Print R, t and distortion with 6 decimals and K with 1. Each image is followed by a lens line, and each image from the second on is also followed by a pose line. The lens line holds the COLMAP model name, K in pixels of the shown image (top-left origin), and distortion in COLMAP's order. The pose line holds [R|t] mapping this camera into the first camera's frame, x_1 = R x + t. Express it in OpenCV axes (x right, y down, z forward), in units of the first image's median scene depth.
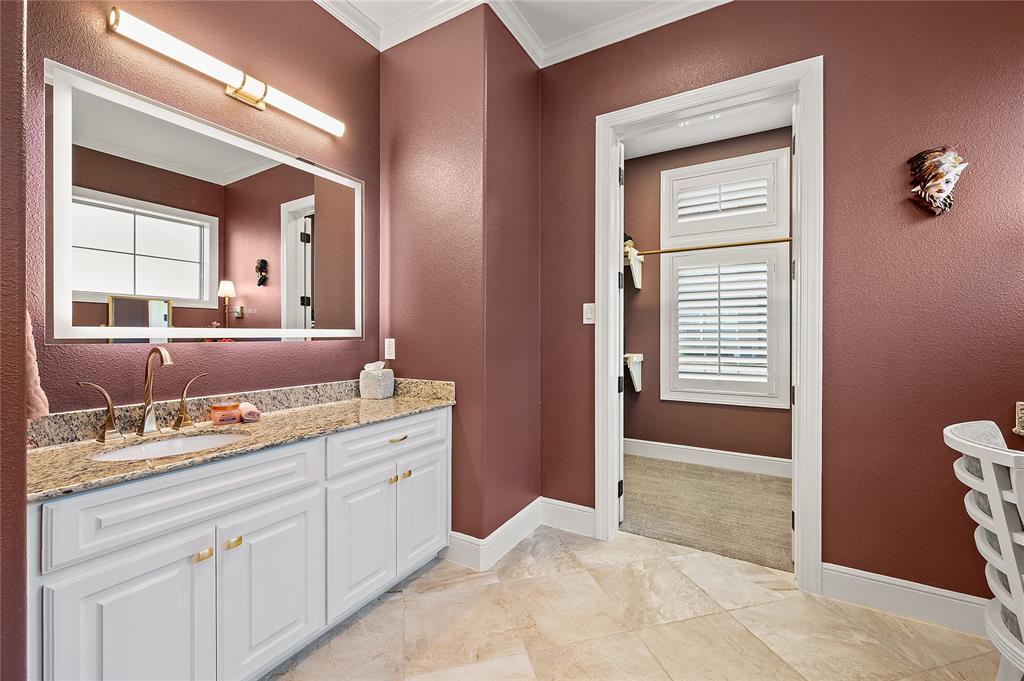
lens RADIAL K [[406.3, 0, 511.8], [0, 406.3, 336.5], [0, 0, 1]] dist [-0.001536, 0.000520]
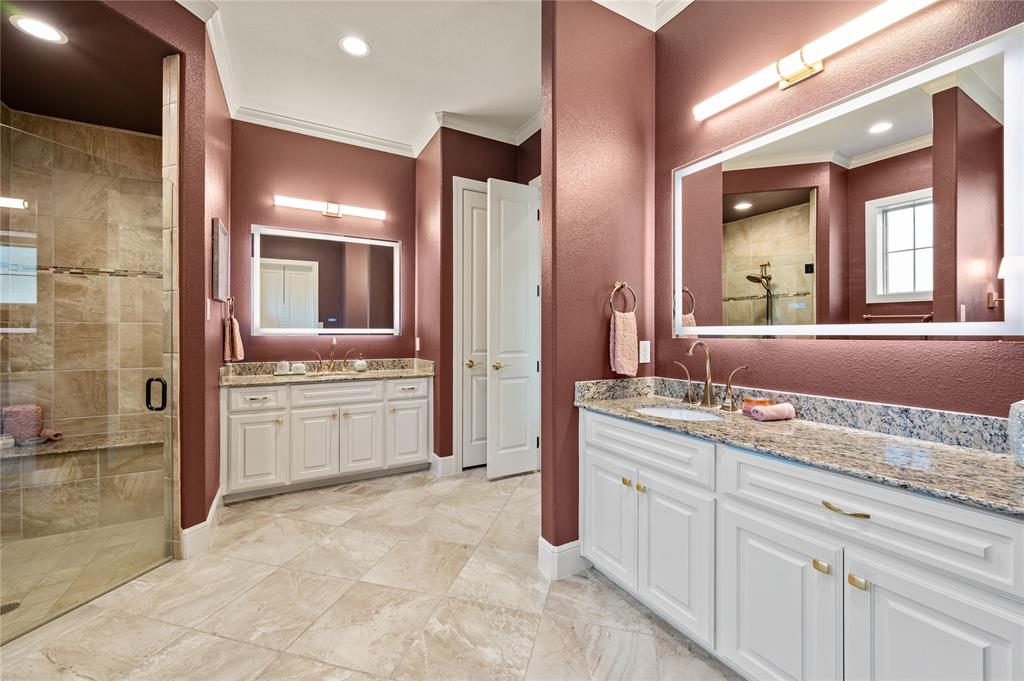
lens RADIAL K [[406.3, 0, 506.9], [0, 406.3, 334.2], [0, 0, 1]] dist [-0.001536, 0.000520]
pose [[-0.499248, 0.004291, -0.866449, 0.489964], [0.000175, 0.999988, 0.004851, -0.003920], [0.866459, 0.002270, -0.499243, 0.904526]]
